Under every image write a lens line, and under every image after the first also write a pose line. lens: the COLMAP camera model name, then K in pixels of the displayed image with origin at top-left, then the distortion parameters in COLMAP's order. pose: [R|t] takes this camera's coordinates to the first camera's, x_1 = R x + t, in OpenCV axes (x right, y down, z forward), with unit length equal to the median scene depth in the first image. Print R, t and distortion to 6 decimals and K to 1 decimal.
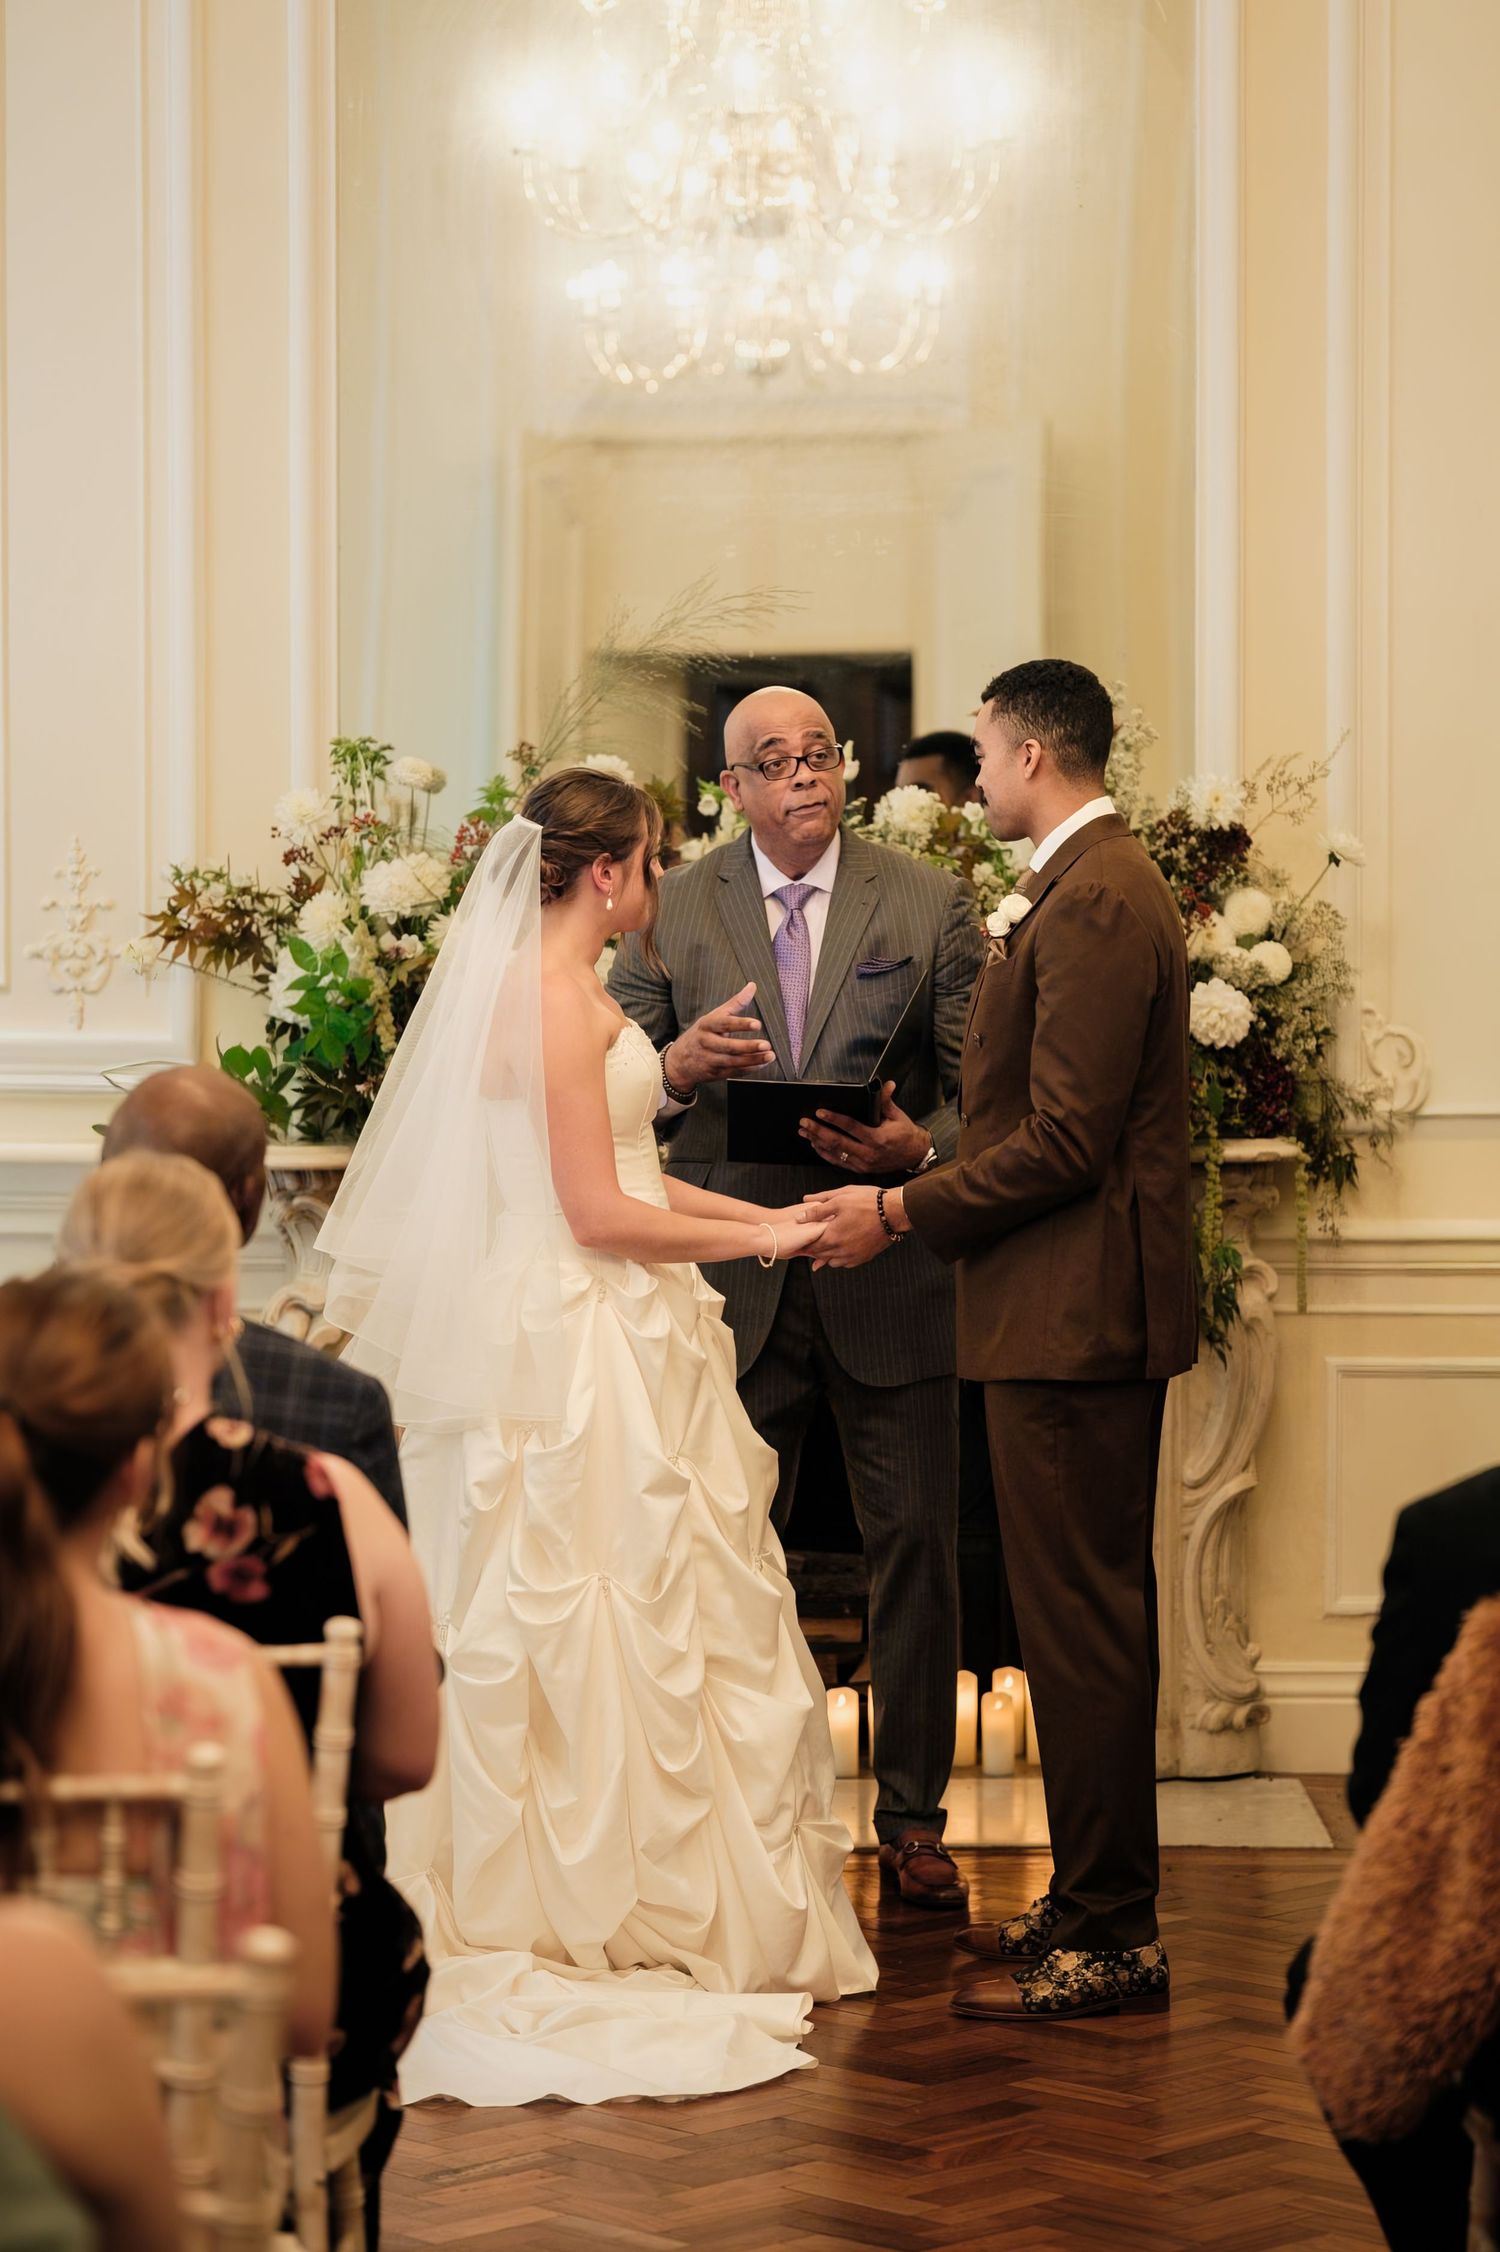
lens RADIAL K [[5279.3, 0, 765.1], [0, 5279.3, 1116.5], [0, 0, 1]] dist [-0.009355, 0.000000]
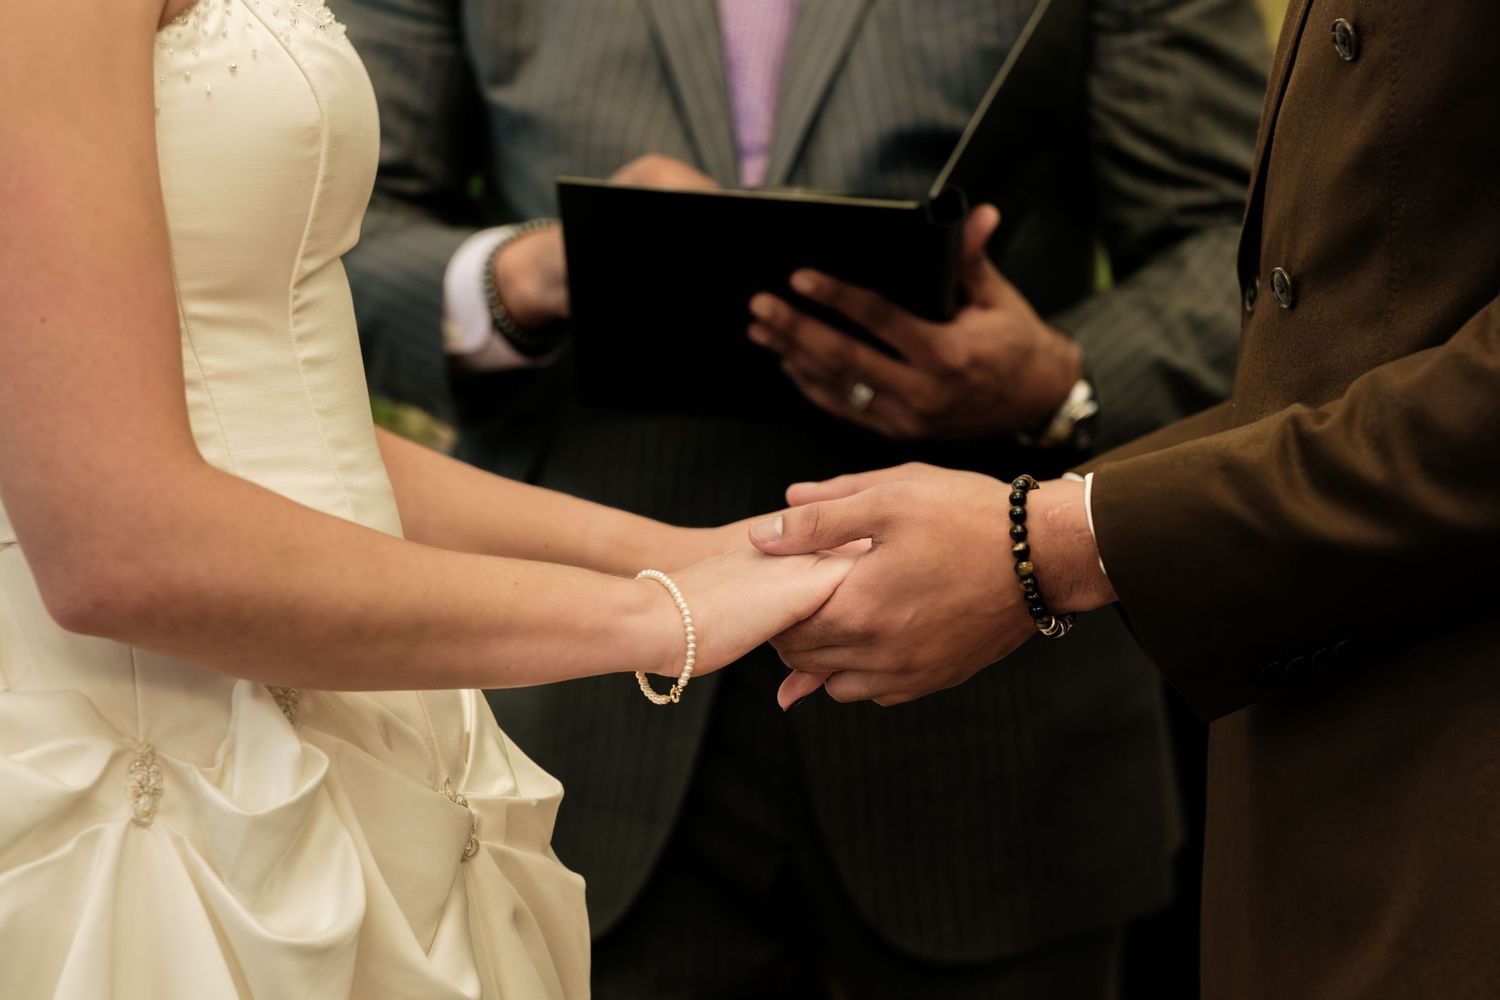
lens RADIAL K [[3516.4, 0, 751.2], [0, 3516.4, 504.4], [0, 0, 1]] dist [-0.009355, 0.000000]
pose [[0.999497, 0.025371, 0.019013, 0.000433], [-0.025953, 0.999182, 0.031011, 0.006988], [-0.018211, -0.031489, 0.999338, 0.625872]]
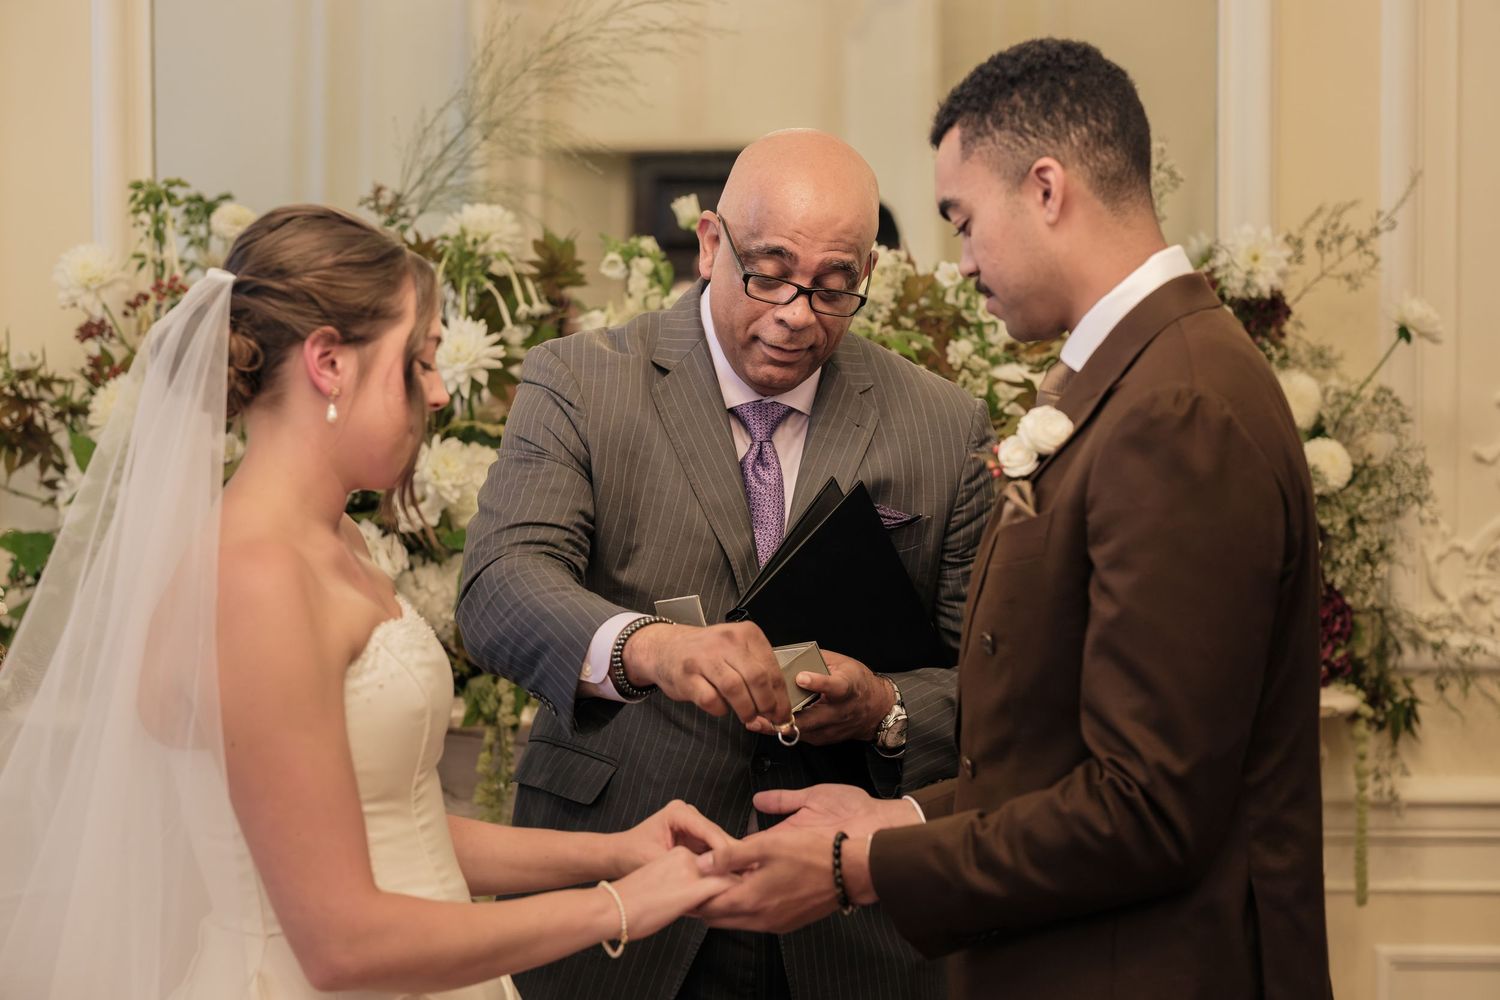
lens RADIAL K [[3516.4, 0, 739.7], [0, 3516.4, 505.4], [0, 0, 1]] dist [-0.009355, 0.000000]
pose [[0.999920, 0.000579, -0.012666, 0.015260], [-0.000564, 0.999999, 0.001218, -0.023782], [0.012666, -0.001210, 0.999919, 0.474641]]
